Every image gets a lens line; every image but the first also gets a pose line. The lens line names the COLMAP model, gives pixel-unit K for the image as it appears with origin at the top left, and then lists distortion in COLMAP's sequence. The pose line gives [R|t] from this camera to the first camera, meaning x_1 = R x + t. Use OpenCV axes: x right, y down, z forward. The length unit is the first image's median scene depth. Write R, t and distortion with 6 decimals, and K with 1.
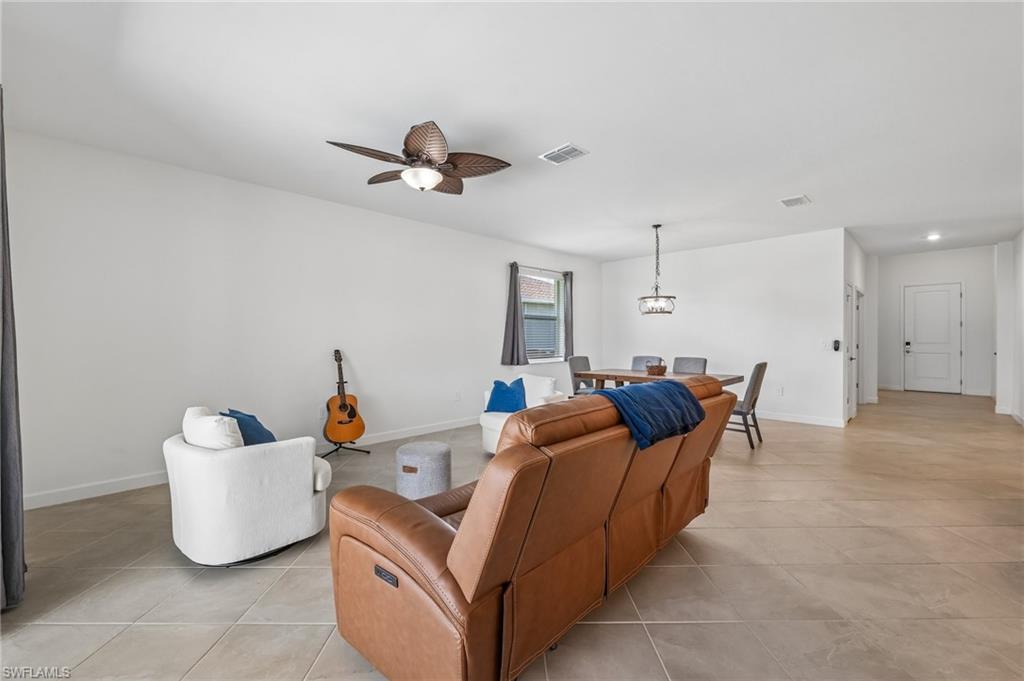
lens RADIAL K [[407.1, 0, 516.8], [0, 407.1, 338.7], [0, 0, 1]] dist [-0.001713, -0.000258]
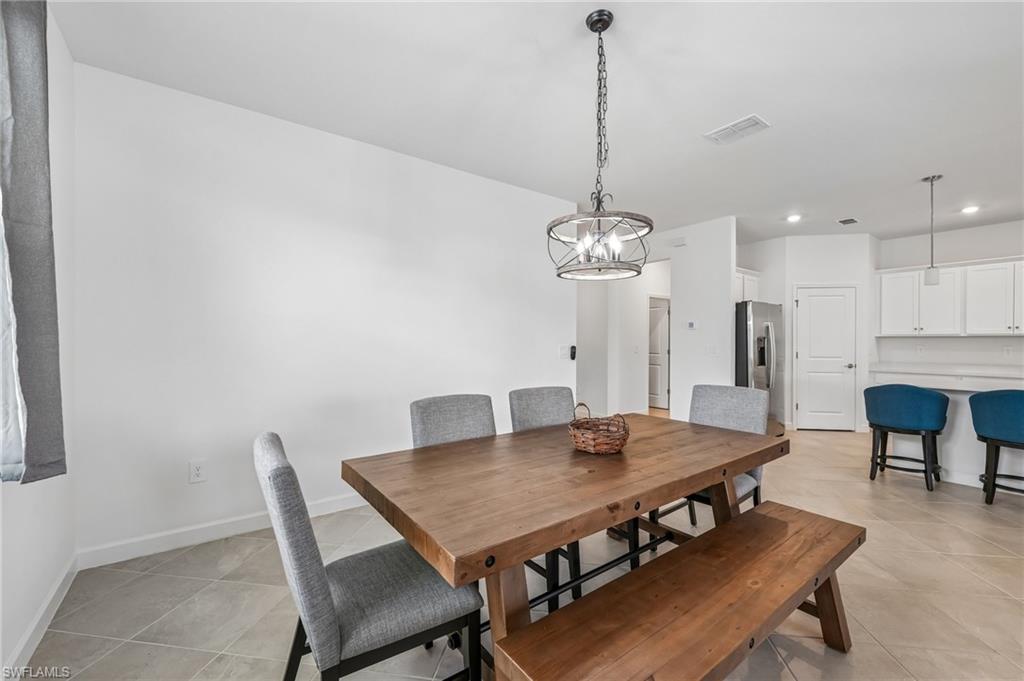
lens RADIAL K [[425.9, 0, 510.5], [0, 425.9, 341.8], [0, 0, 1]] dist [-0.000081, -0.000014]
pose [[0.227704, -0.000054, 0.973730, -0.026994], [0.003205, 0.999995, -0.000694, -0.003444], [-0.973725, 0.003279, 0.227703, 0.984729]]
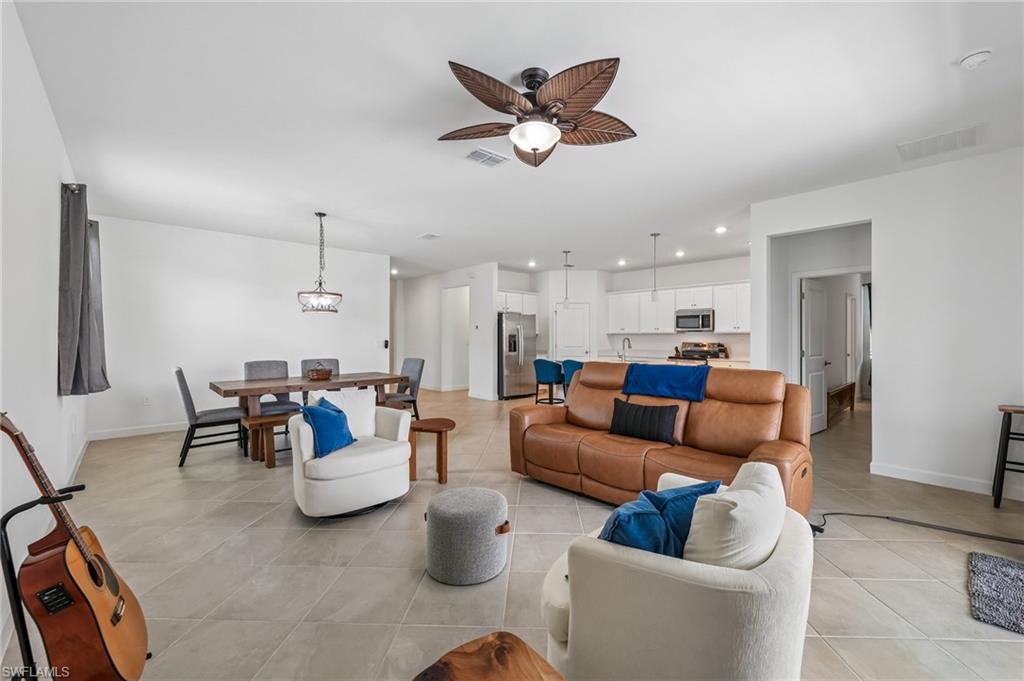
lens RADIAL K [[407.1, 0, 516.8], [0, 407.1, 338.7], [0, 0, 1]] dist [-0.001713, -0.000258]
pose [[0.100689, -0.002124, 0.994916, -0.504922], [0.007676, 0.999970, 0.001358, 0.001026], [-0.994888, 0.007500, 0.100703, 0.474832]]
